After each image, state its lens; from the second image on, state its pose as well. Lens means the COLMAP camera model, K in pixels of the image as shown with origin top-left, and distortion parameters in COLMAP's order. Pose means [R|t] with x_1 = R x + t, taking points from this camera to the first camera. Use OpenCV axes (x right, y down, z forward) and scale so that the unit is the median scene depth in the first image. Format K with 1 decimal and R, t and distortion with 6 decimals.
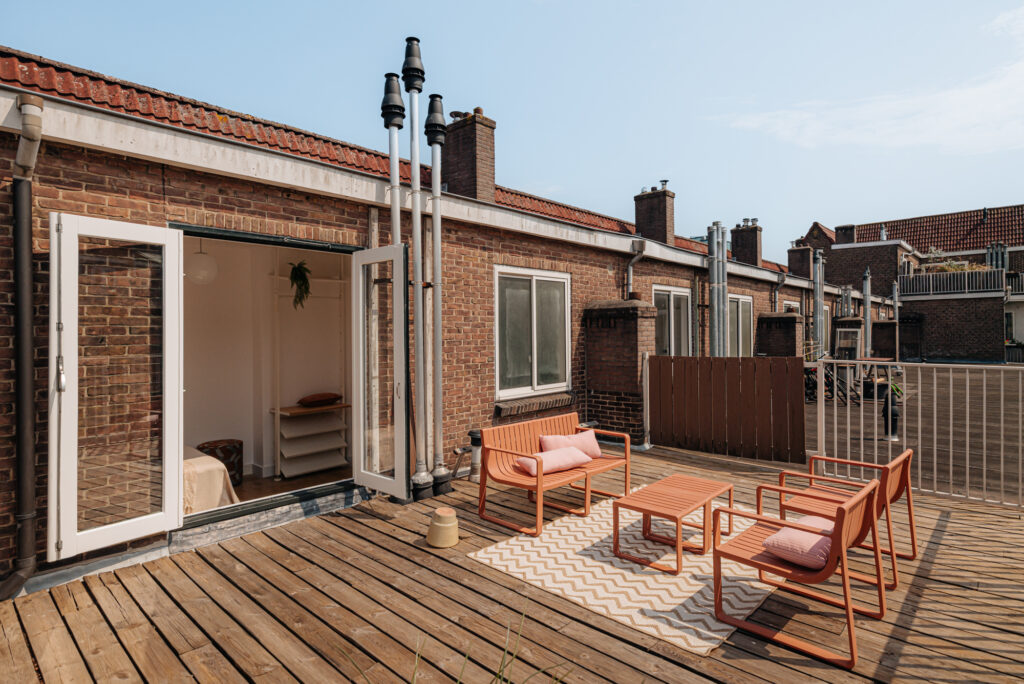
lens RADIAL K [[544.0, 0, 511.0], [0, 544.0, 336.1], [0, 0, 1]] dist [0.000023, -0.000369]
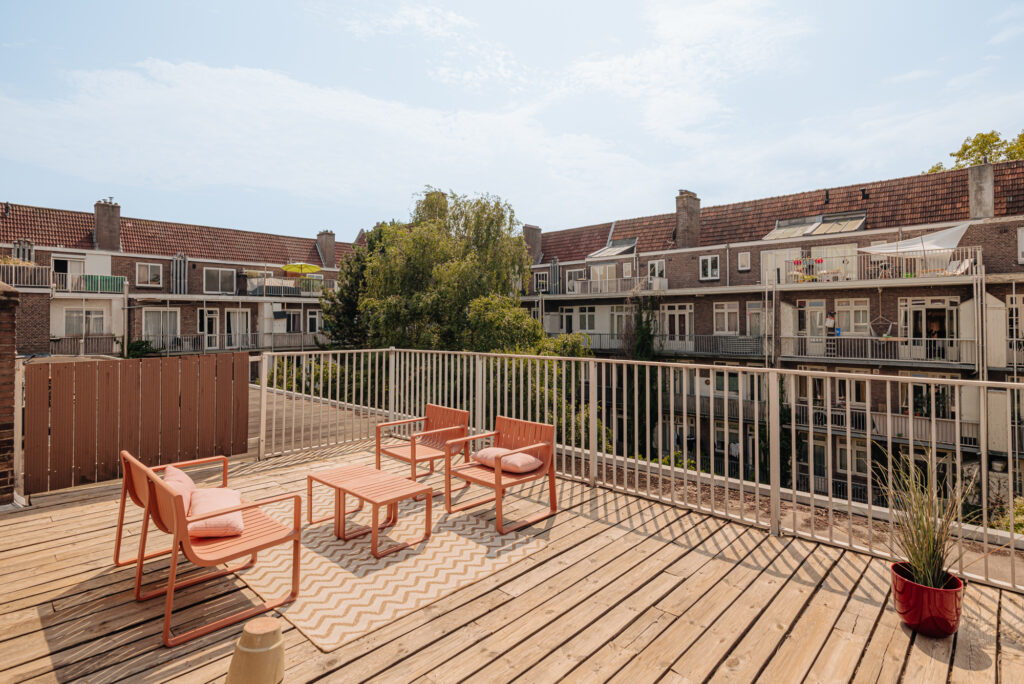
lens RADIAL K [[524.2, 0, 513.0], [0, 524.2, 311.5], [0, 0, 1]] dist [0.003701, 0.000331]
pose [[0.009922, 0.023309, 0.999679, -0.793731], [0.014292, 0.999623, -0.023450, -0.009749], [-0.999849, 0.014520, 0.009585, 0.789045]]
